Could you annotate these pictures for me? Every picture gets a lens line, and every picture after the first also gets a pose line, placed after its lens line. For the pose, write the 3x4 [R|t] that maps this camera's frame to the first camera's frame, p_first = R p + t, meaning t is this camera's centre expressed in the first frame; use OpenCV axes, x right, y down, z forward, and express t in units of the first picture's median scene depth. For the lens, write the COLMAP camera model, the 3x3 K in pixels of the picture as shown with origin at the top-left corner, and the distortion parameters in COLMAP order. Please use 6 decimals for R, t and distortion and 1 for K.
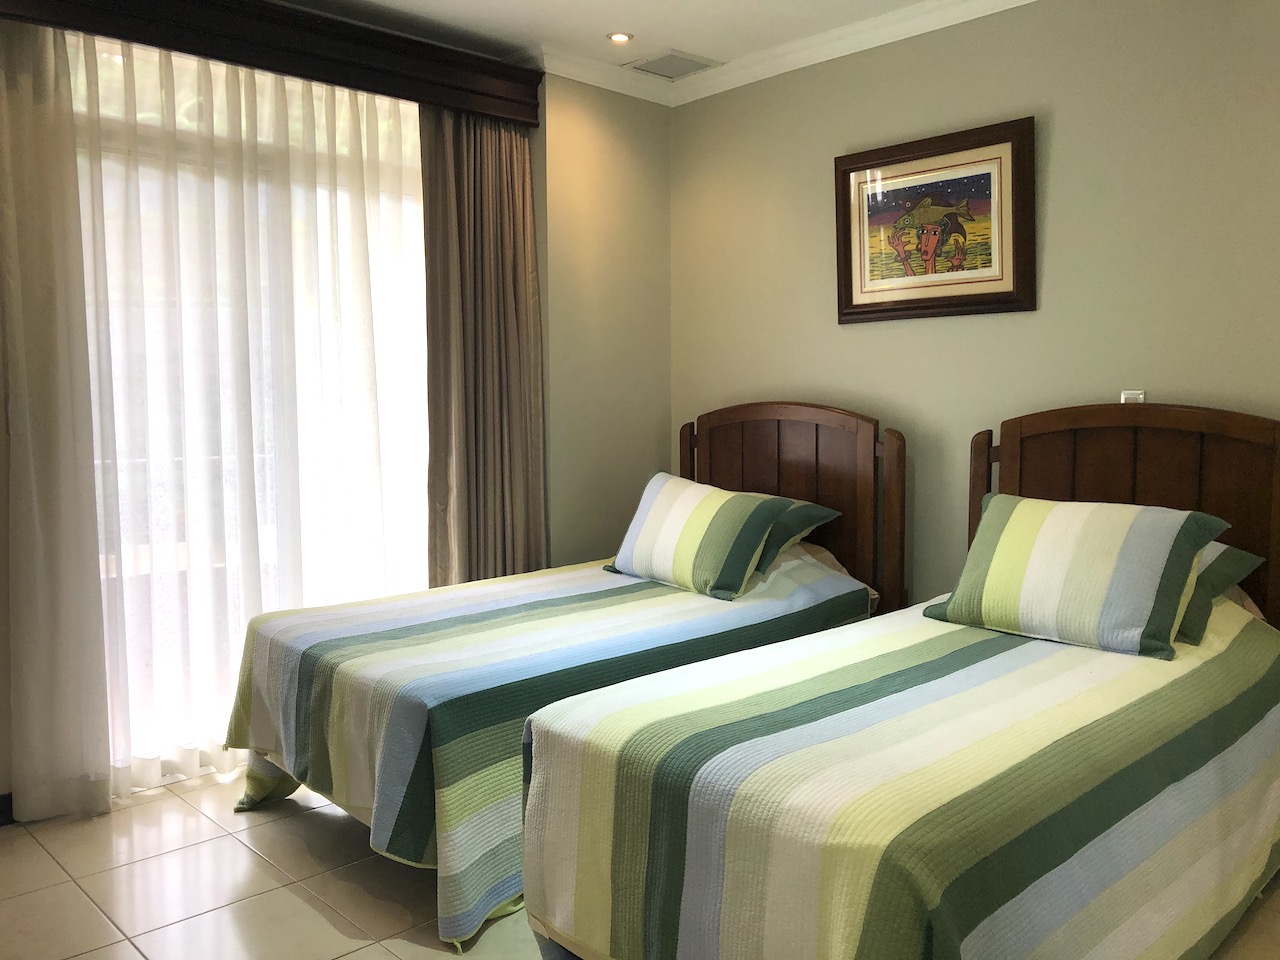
lens RADIAL K [[1047.2, 0, 635.9], [0, 1047.2, 460.8], [0, 0, 1]] dist [0.077670, -0.122407]
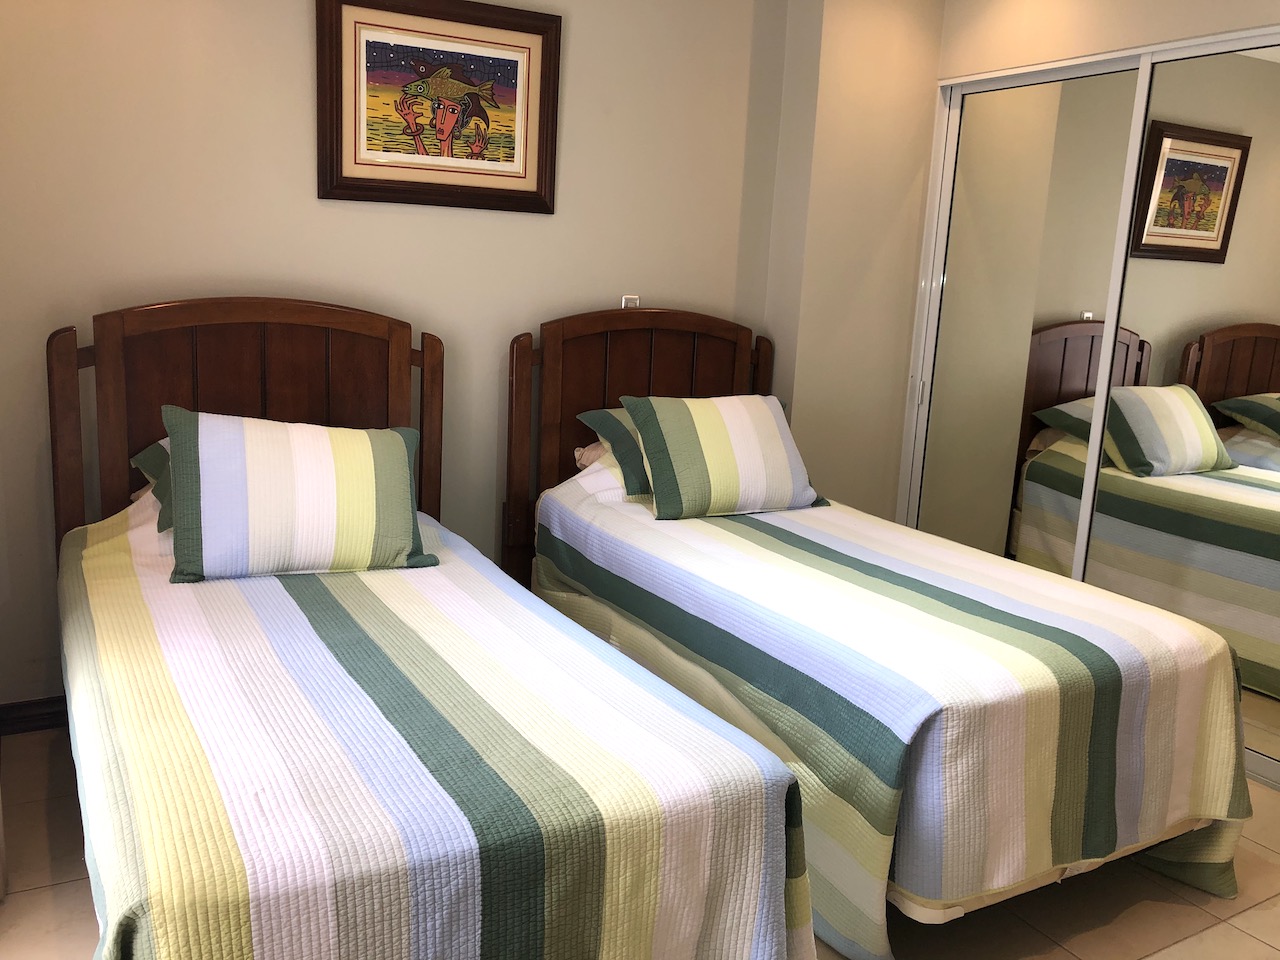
lens RADIAL K [[1047.2, 0, 635.9], [0, 1047.2, 460.8], [0, 0, 1]] dist [0.077670, -0.122407]
pose [[0.267029, -0.143507, 0.952944, -0.578766], [0.028358, 0.989592, 0.141080, -0.044221], [-0.963271, -0.010649, 0.268319, 0.611914]]
